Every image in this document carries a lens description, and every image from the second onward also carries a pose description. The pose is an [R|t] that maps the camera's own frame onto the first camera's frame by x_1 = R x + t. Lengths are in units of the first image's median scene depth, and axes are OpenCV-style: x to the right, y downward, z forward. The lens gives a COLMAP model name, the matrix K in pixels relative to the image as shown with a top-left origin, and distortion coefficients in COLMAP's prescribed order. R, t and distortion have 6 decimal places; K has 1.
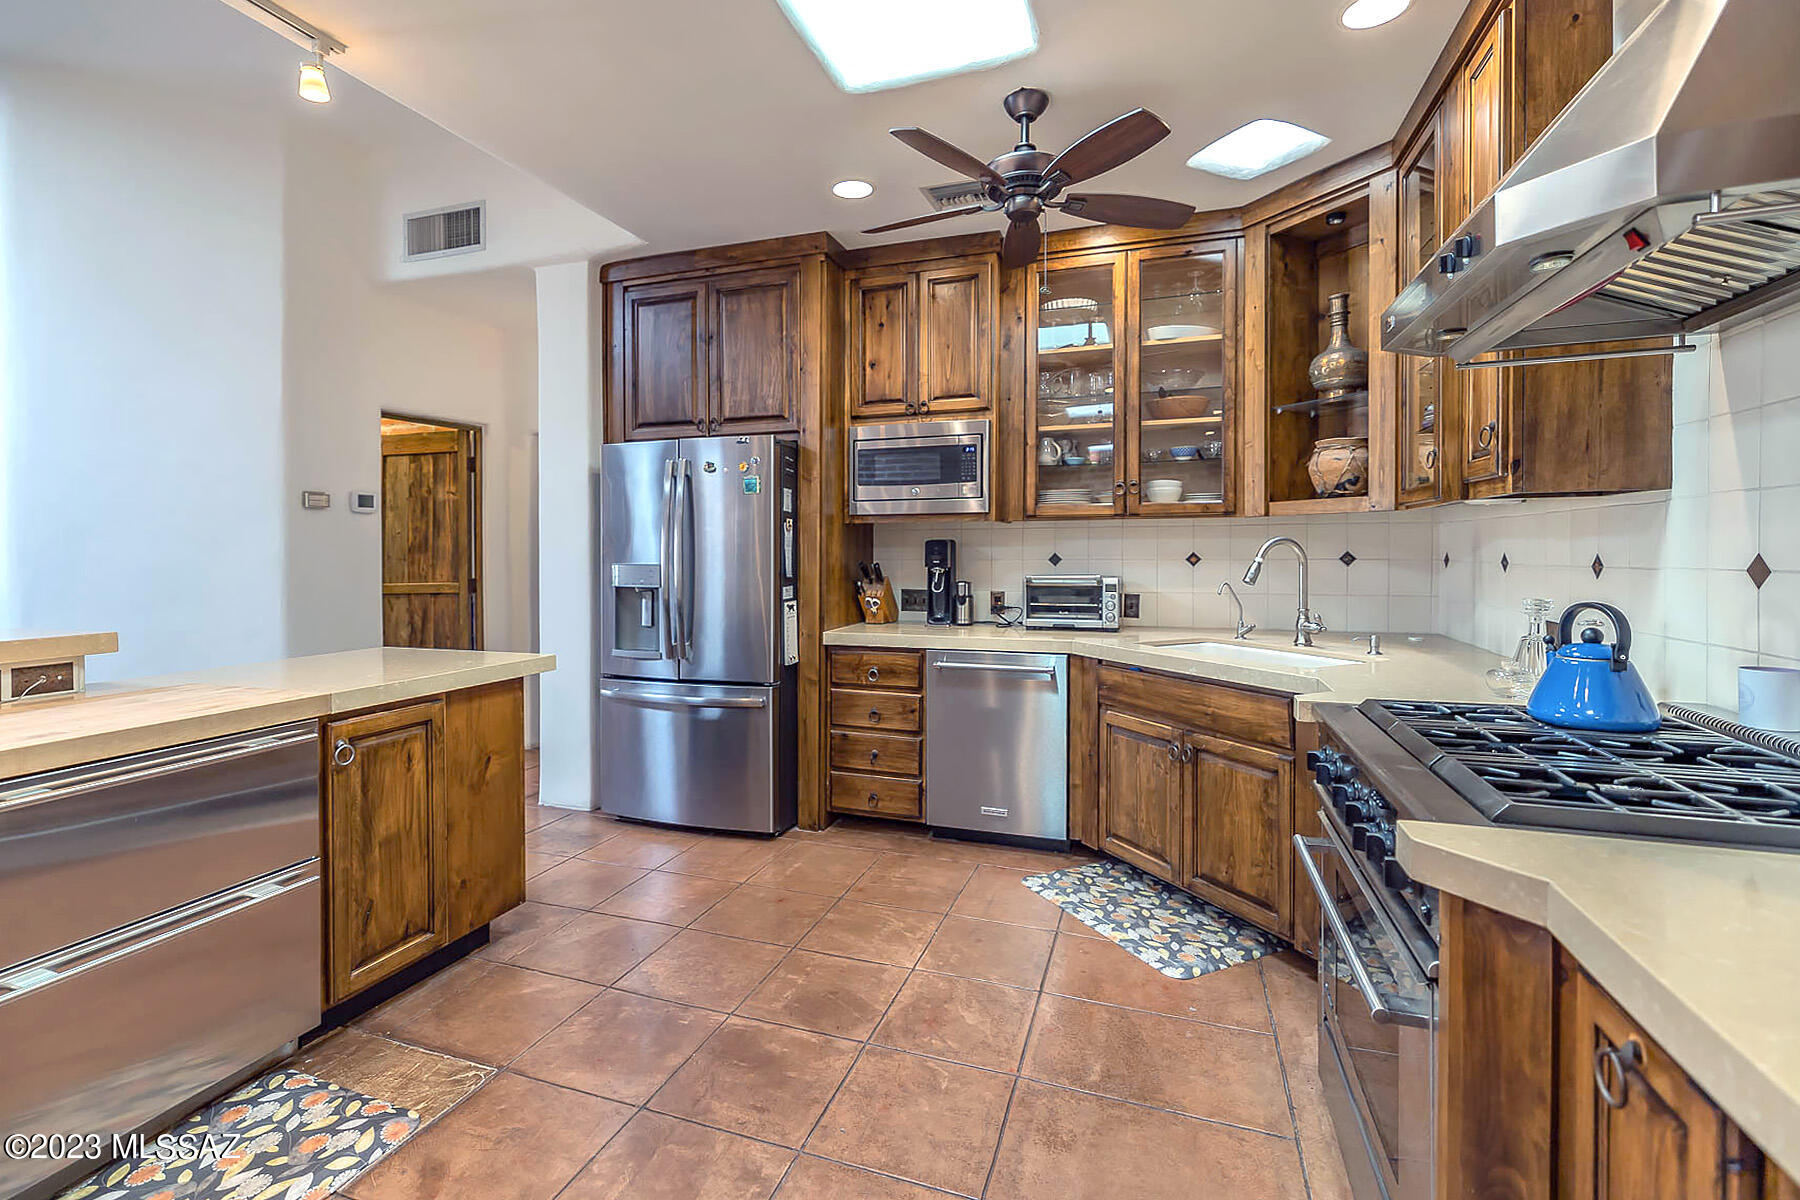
lens RADIAL K [[785.4, 0, 891.6], [0, 785.4, 567.7], [0, 0, 1]] dist [0.010279, 0.000162]
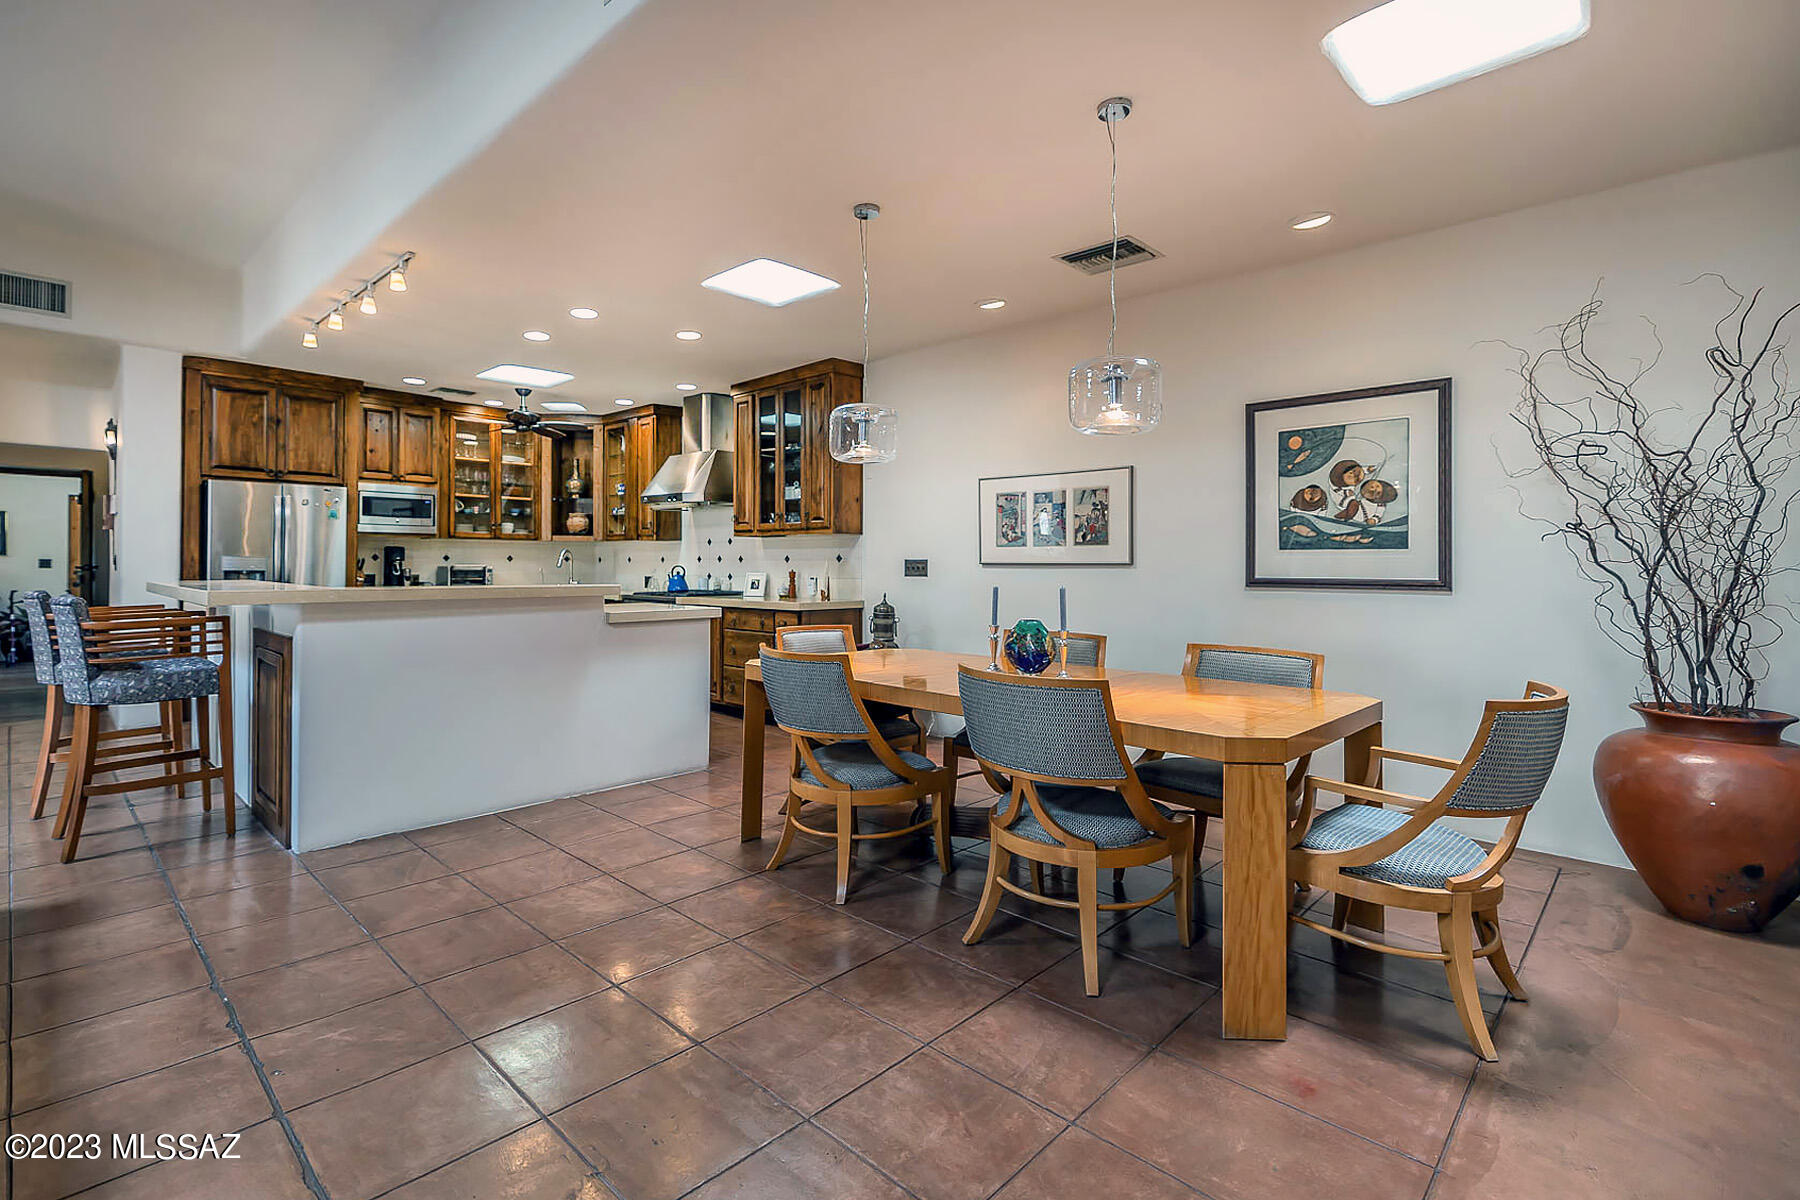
lens RADIAL K [[853.8, 0, 795.3], [0, 853.8, 560.6], [0, 0, 1]] dist [-0.003273, 0.002106]
pose [[0.452800, 0.008095, 0.891575, -1.610786], [0.013923, 0.999773, -0.016148, 0.051900], [-0.891503, 0.019725, 0.452584, -0.926733]]
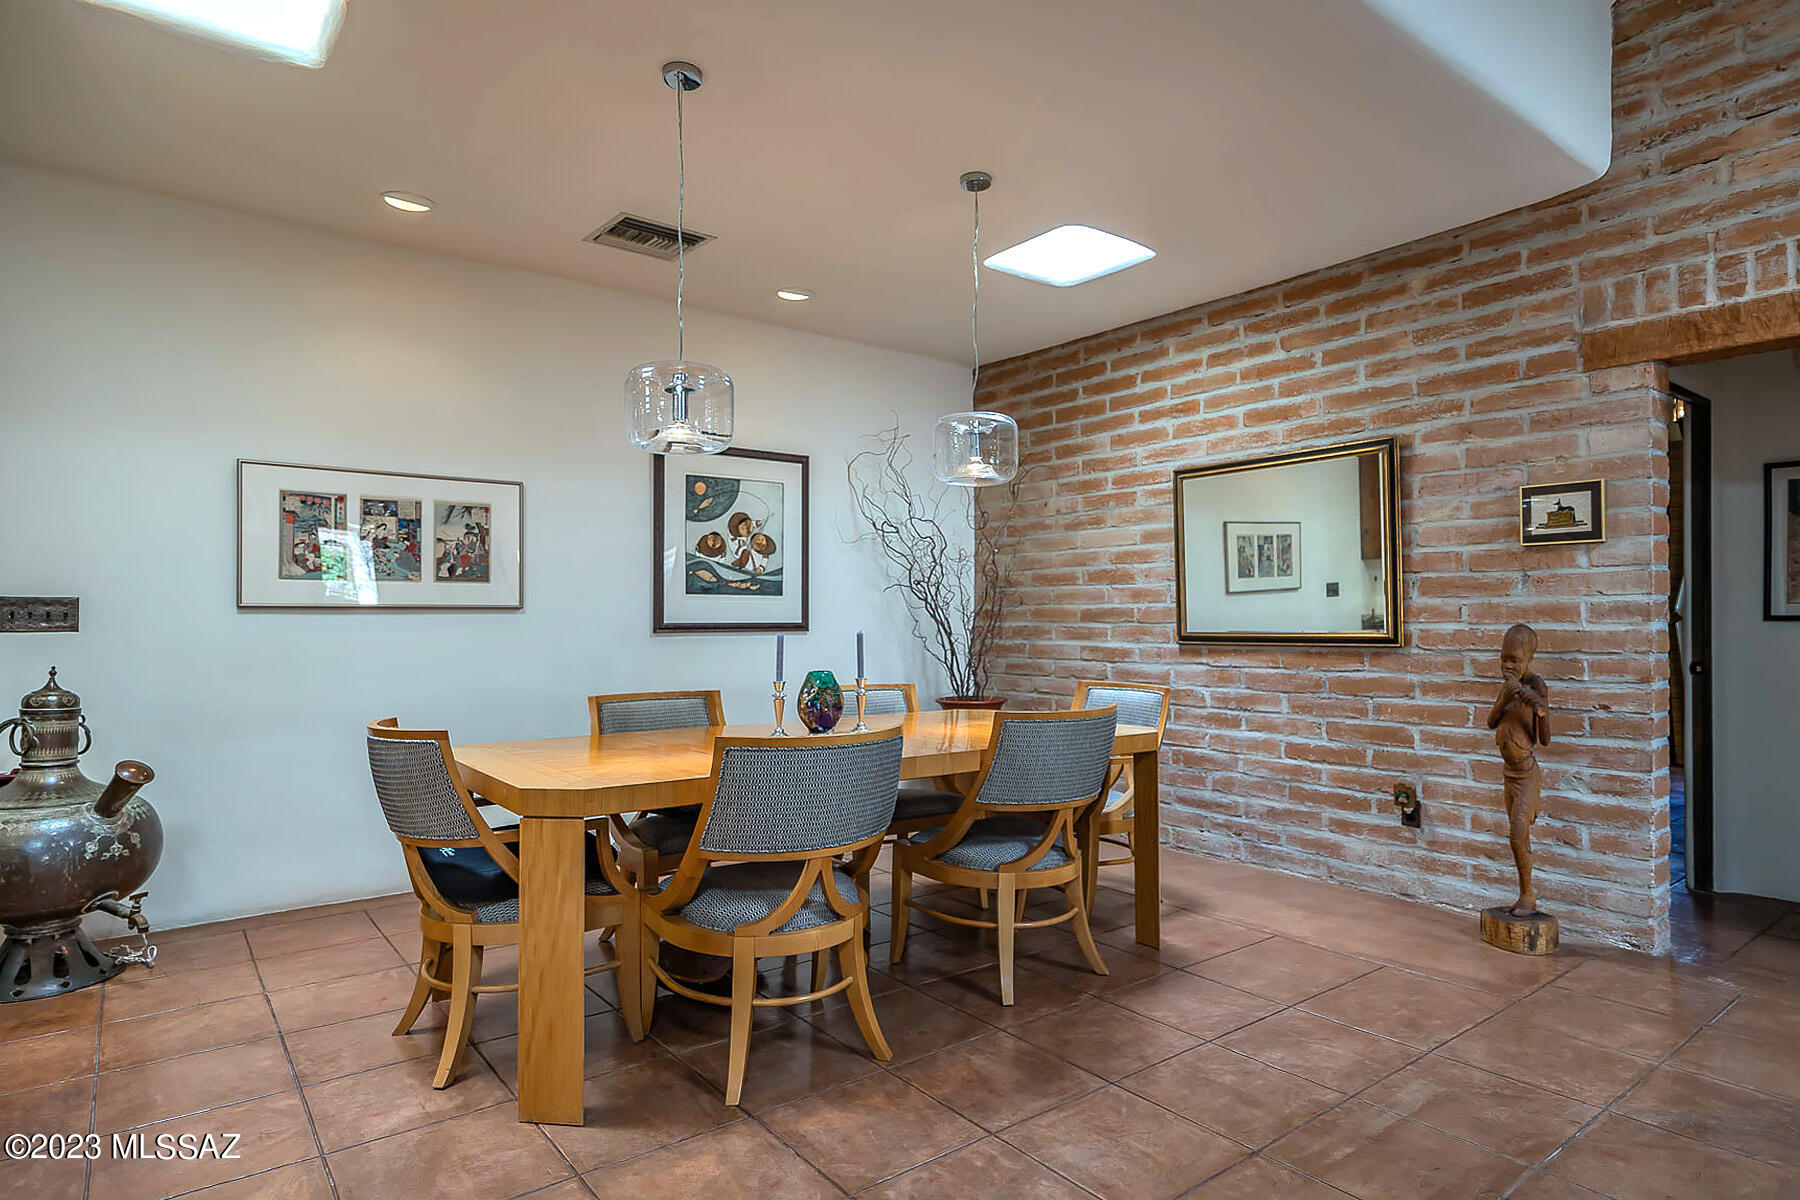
lens RADIAL K [[978.5, 0, 965.6], [0, 978.5, 622.7], [0, 0, 1]] dist [-0.002396, 0.001263]
pose [[-0.863294, -0.000795, 0.504701, -1.204355], [0.012444, 0.999661, 0.022859, 0.038632], [-0.504549, 0.026014, -0.862991, 0.126904]]
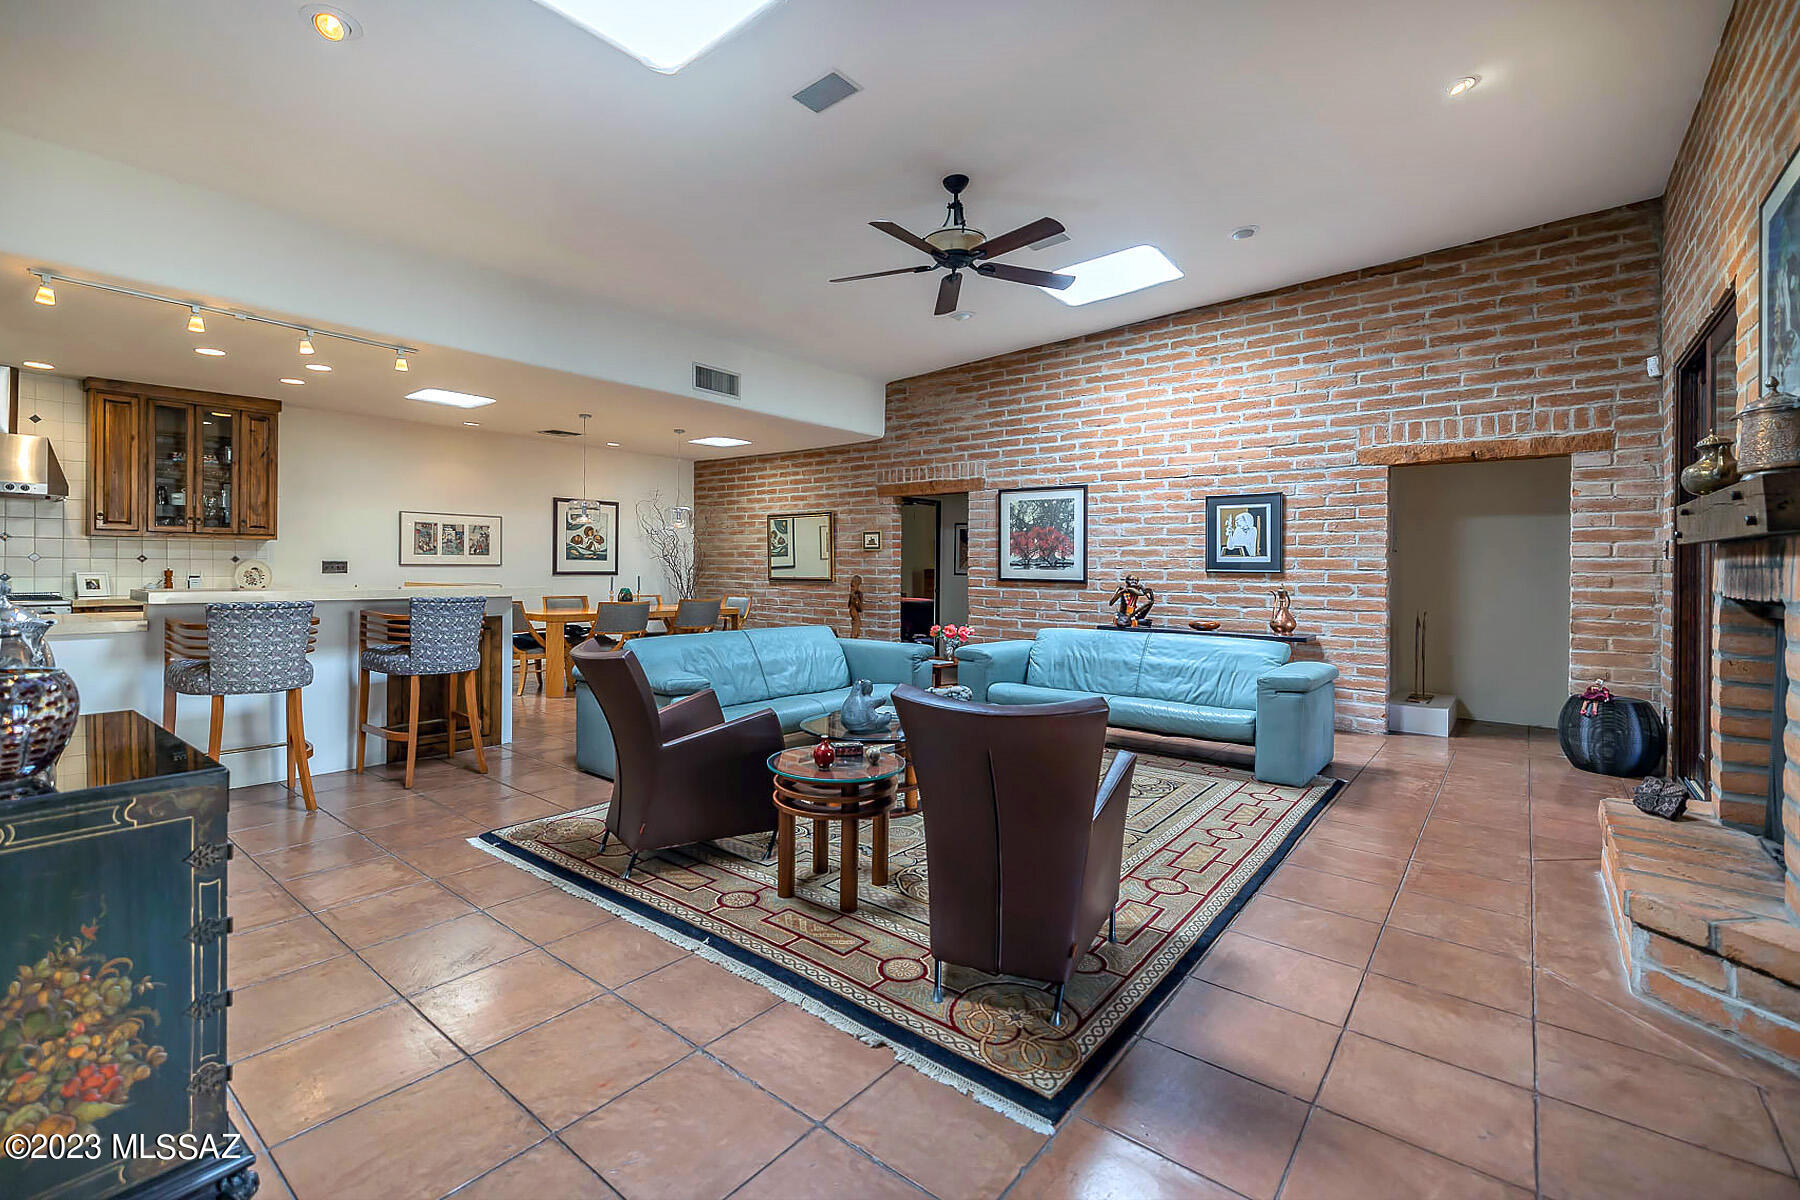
lens RADIAL K [[785.4, 0, 915.8], [0, 785.4, 569.8], [0, 0, 1]] dist [0.010279, 0.000162]
pose [[-0.952384, -0.011621, 0.304679, -2.291443], [-0.004166, 0.999676, 0.025105, -0.020979], [-0.304872, 0.022641, -0.952124, 1.540632]]
